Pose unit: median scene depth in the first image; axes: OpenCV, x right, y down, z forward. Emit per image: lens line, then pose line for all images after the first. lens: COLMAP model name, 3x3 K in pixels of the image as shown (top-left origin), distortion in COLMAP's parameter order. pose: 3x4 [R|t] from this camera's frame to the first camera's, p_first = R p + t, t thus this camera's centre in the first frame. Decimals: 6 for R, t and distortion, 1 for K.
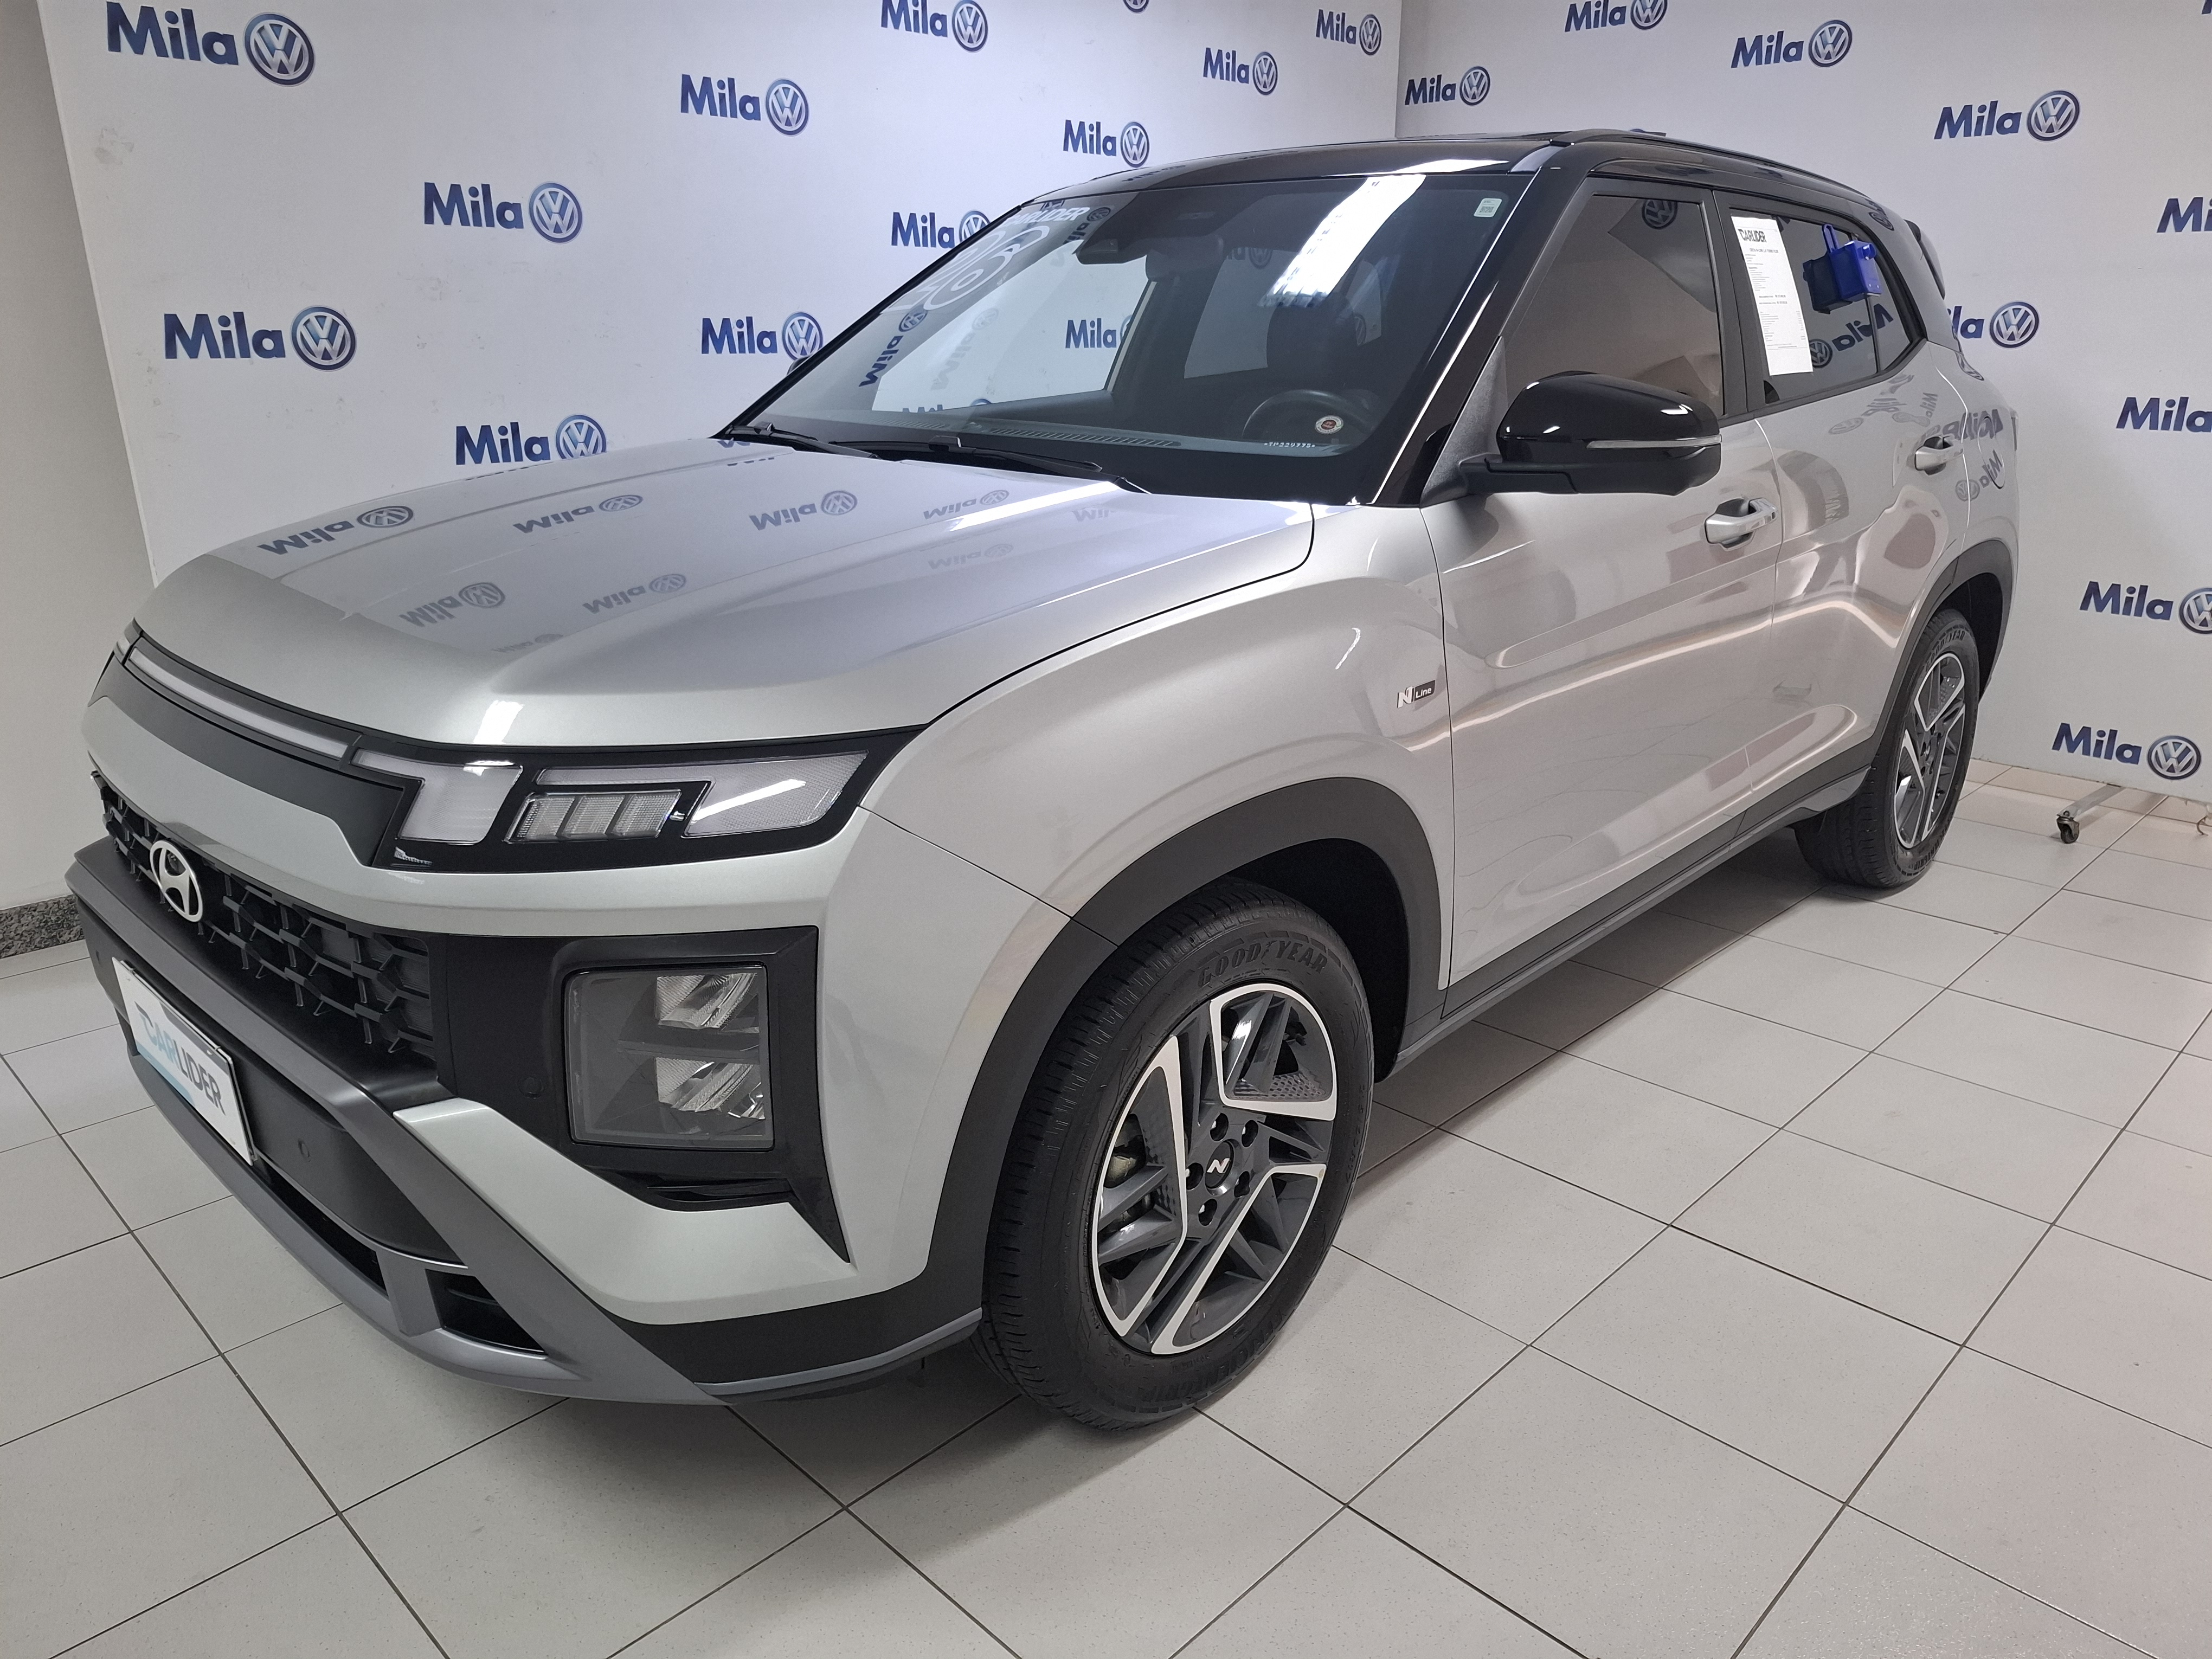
lens RADIAL K [[1596.9, 0, 1118.9], [0, 1596.9, 833.5], [0, 0, 1]] dist [0.064771, -0.049704]
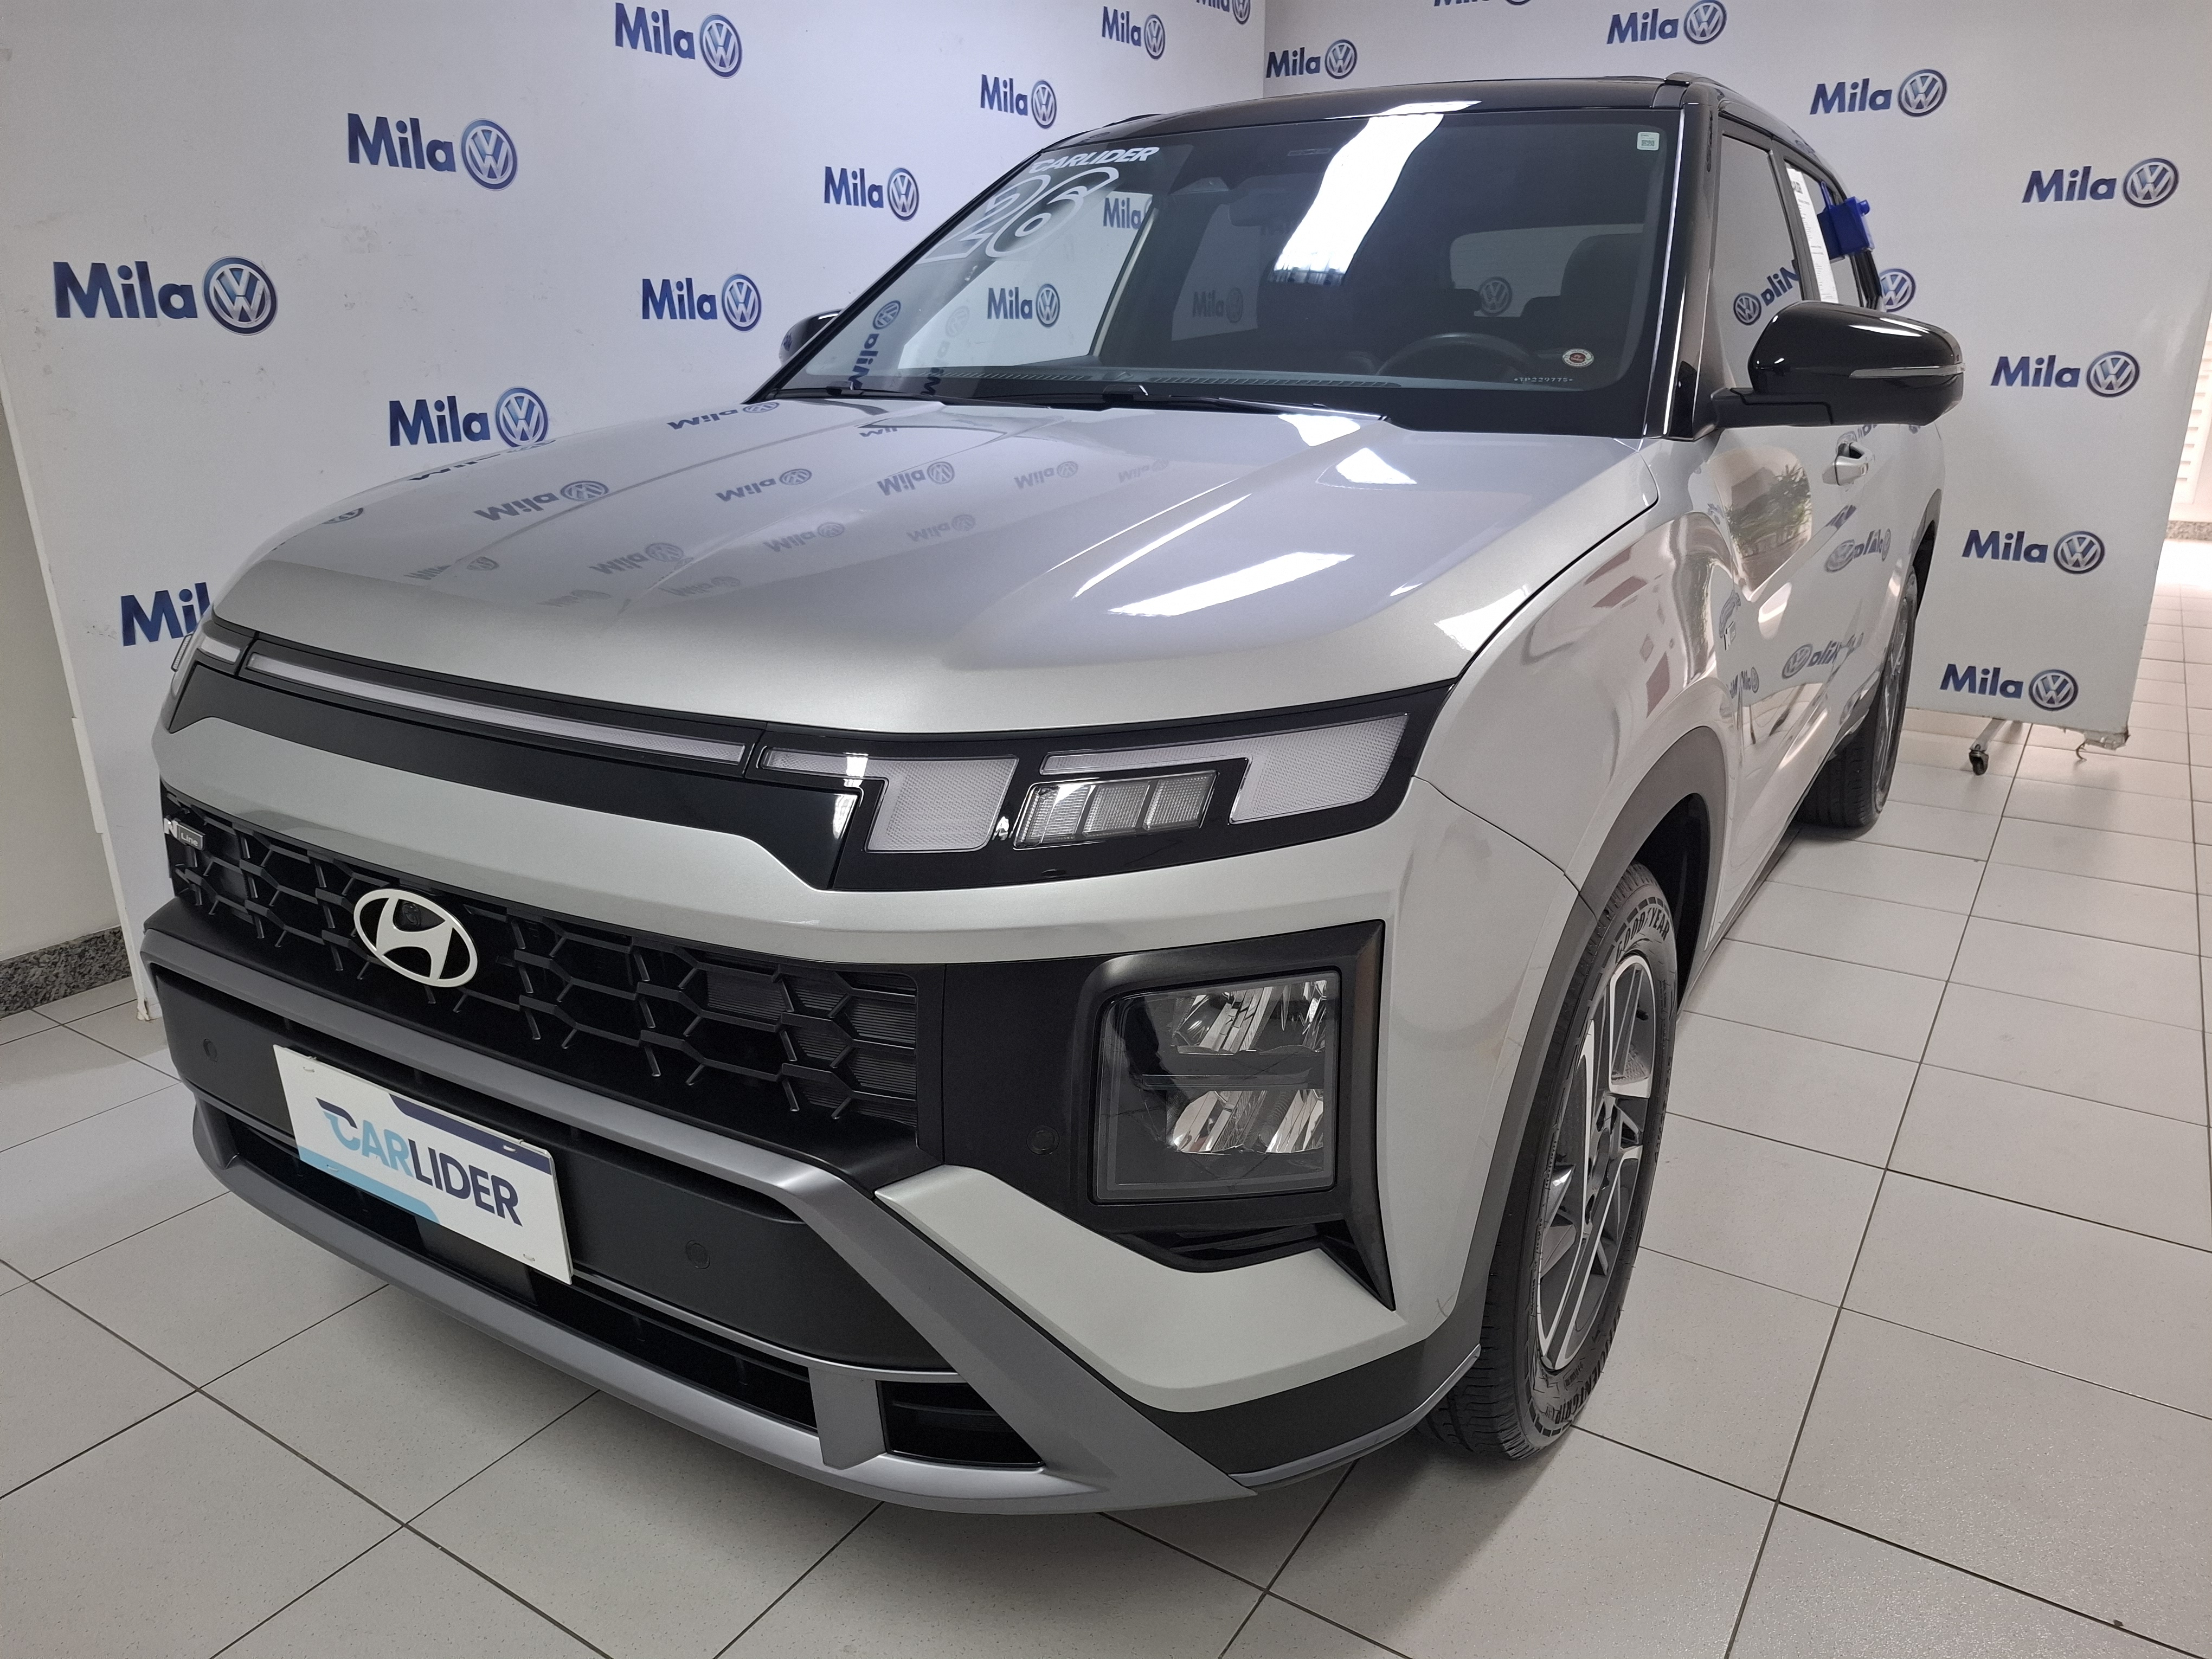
lens RADIAL K [[1596.9, 0, 1101.3], [0, 1596.9, 821.8], [0, 0, 1]] dist [0.064771, -0.049704]
pose [[0.977036, -0.068063, 0.201912, -0.243055], [0.070006, 0.997543, -0.002490, -0.001211], [-0.201247, 0.016568, 0.979400, 0.094271]]
